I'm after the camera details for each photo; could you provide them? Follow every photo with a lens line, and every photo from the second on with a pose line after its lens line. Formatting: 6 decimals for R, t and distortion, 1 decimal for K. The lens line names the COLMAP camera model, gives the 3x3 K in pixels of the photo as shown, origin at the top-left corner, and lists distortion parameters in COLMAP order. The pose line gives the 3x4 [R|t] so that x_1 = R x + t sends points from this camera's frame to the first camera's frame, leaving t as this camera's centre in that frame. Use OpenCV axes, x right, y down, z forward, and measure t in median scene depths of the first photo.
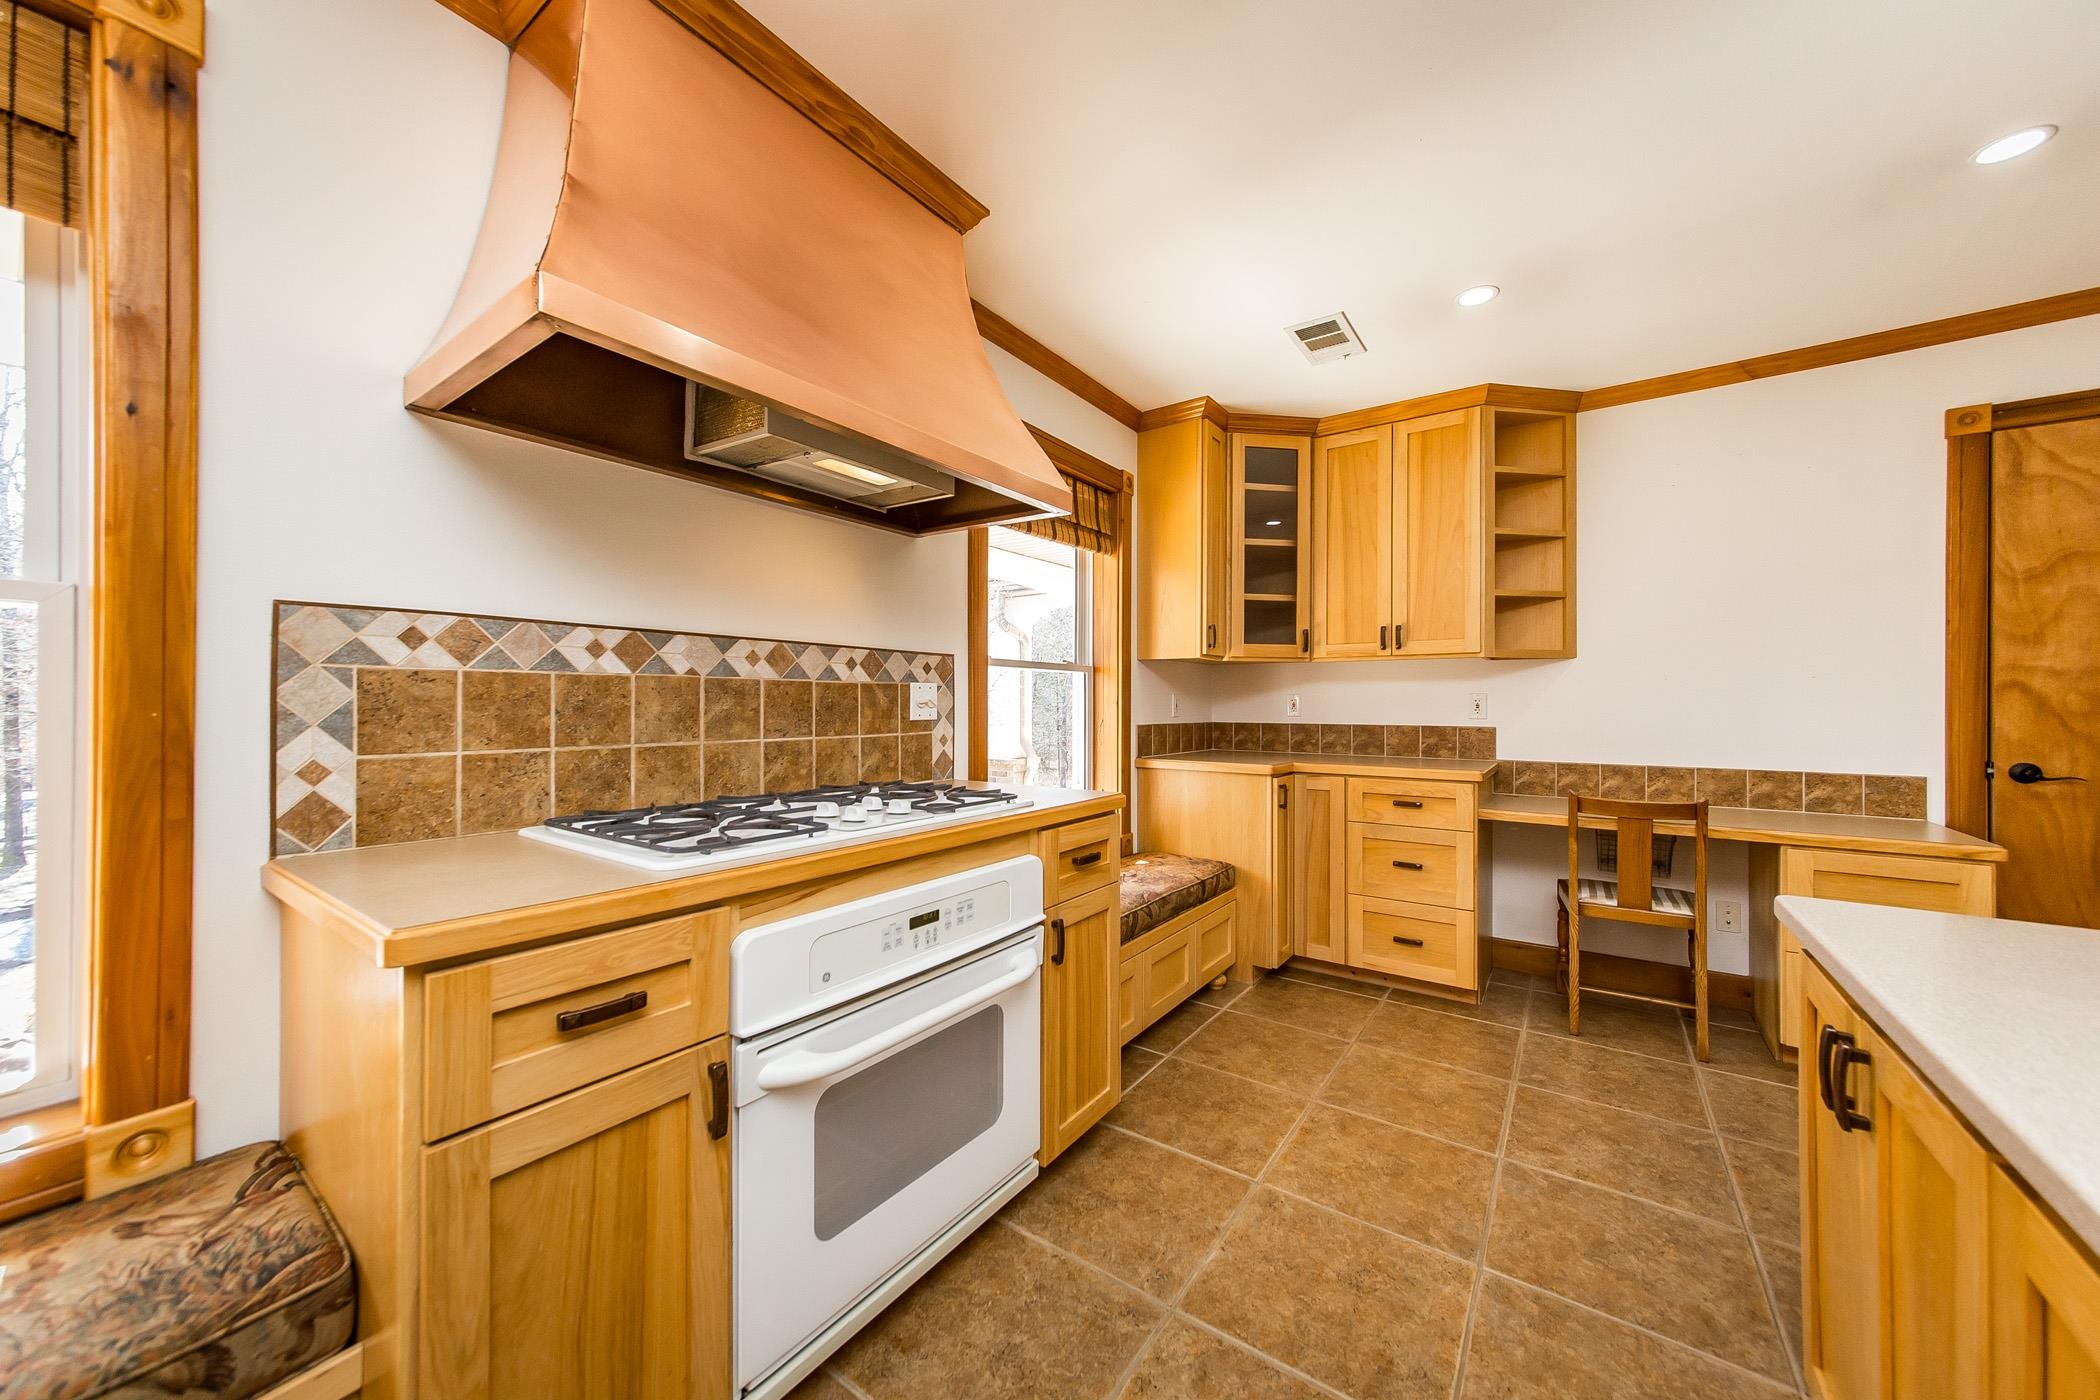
lens RADIAL K [[770.2, 0, 1069.5], [0, 770.2, 701.6], [0, 0, 1]] dist [-0.009919, 0.004279]
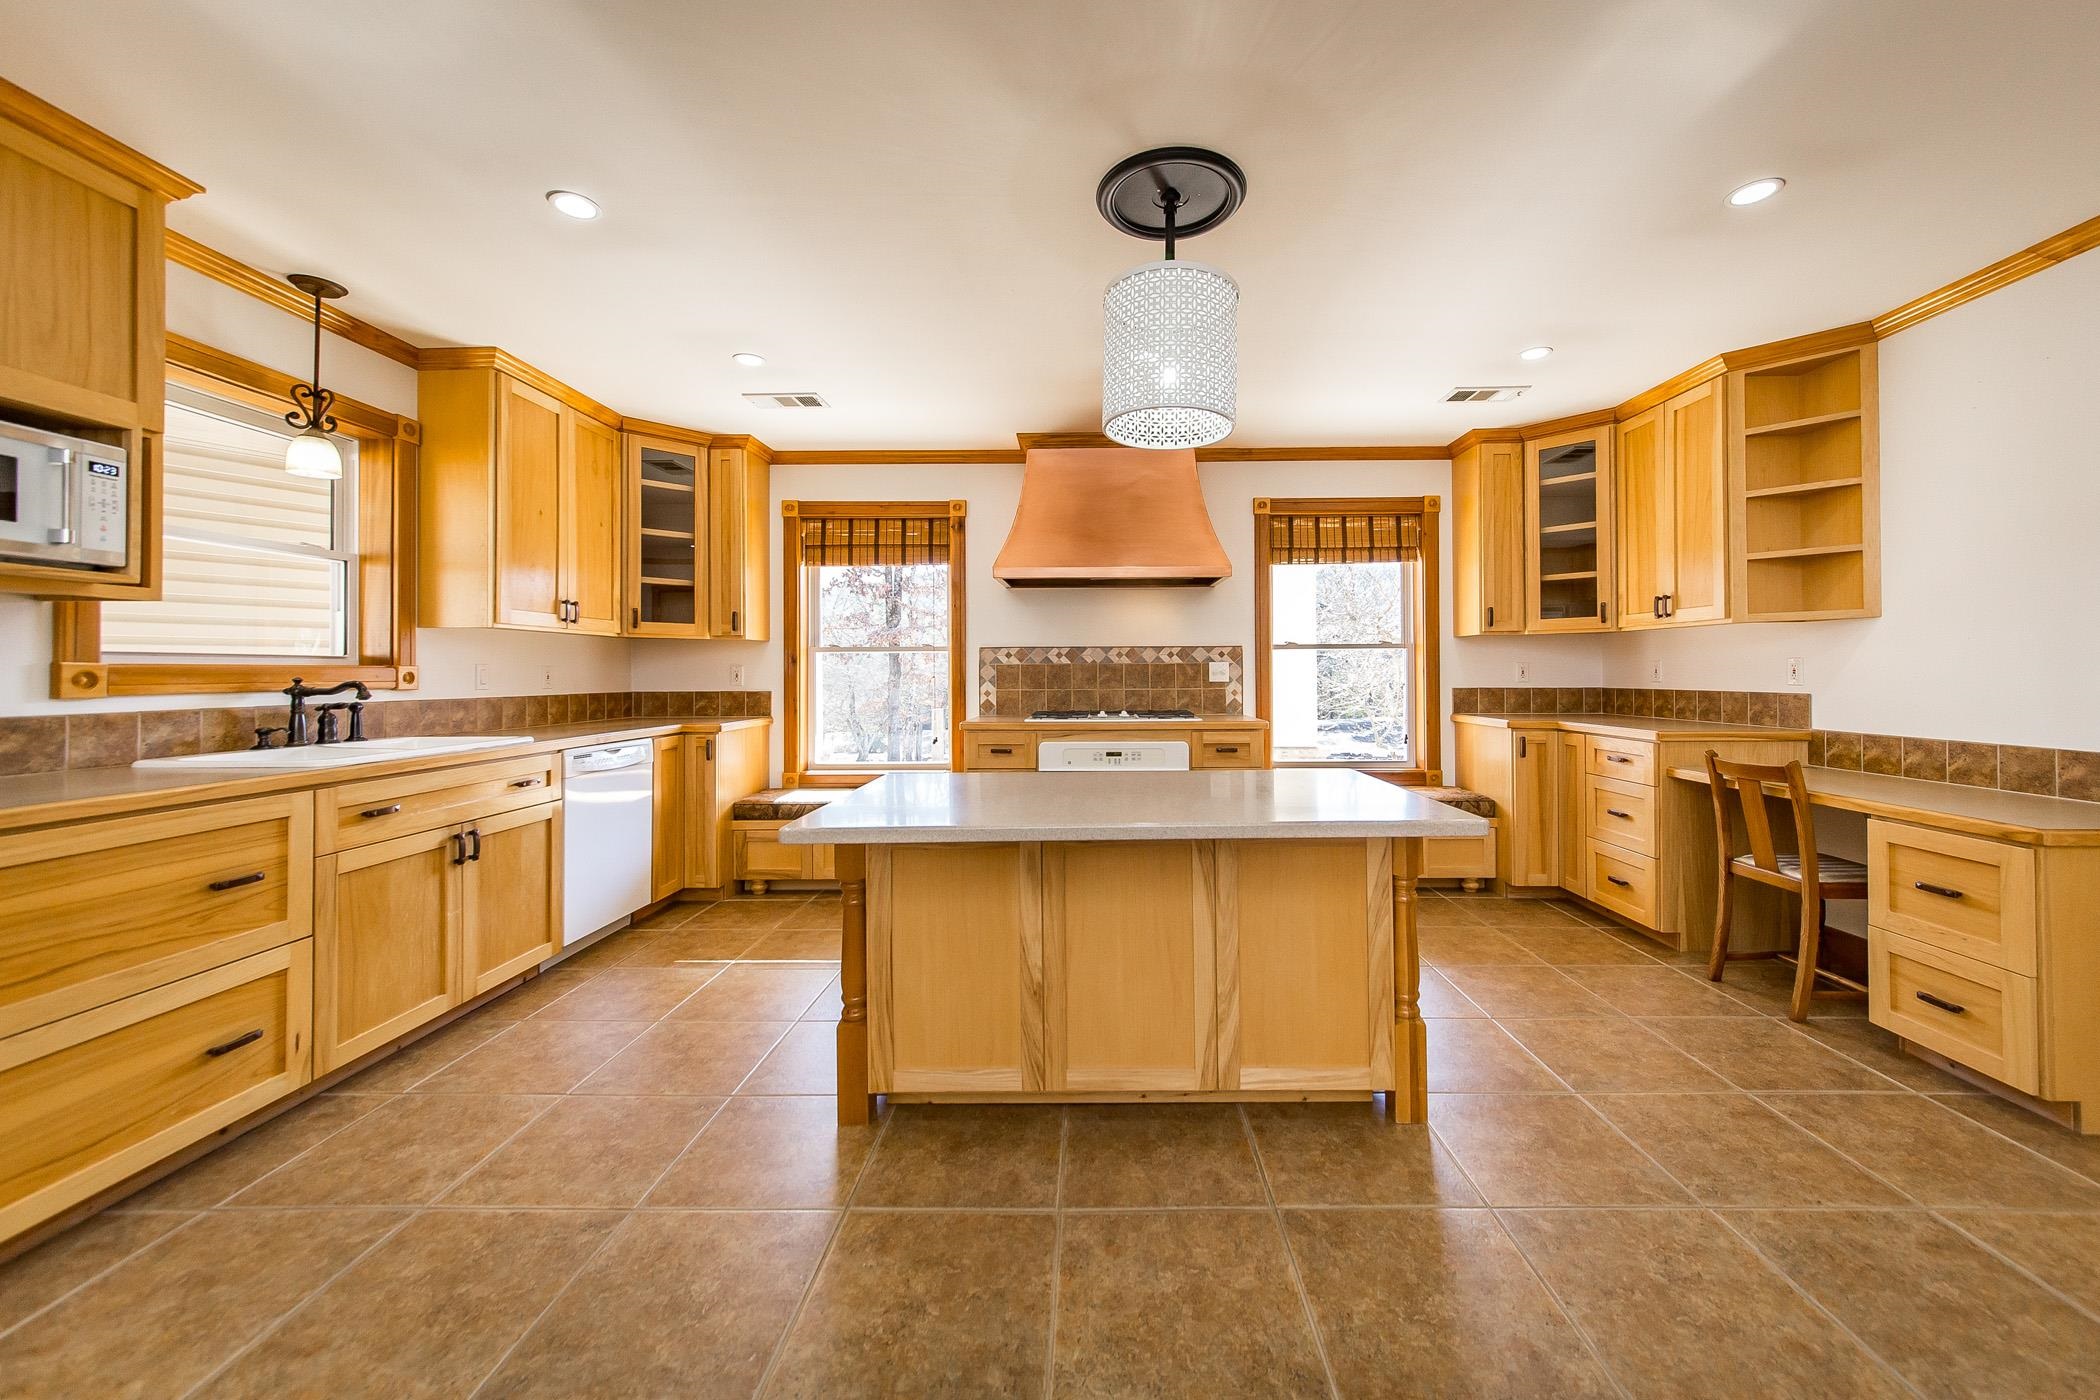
lens RADIAL K [[770.2, 0, 1085.1], [0, 770.2, 669.0], [0, 0, 1]] dist [-0.009919, 0.004279]
pose [[0.568492, -0.010242, -0.822625, 1.441585], [0.009416, 0.999938, -0.005942, 0.000775], [0.822635, -0.004367, 0.568553, -0.443018]]
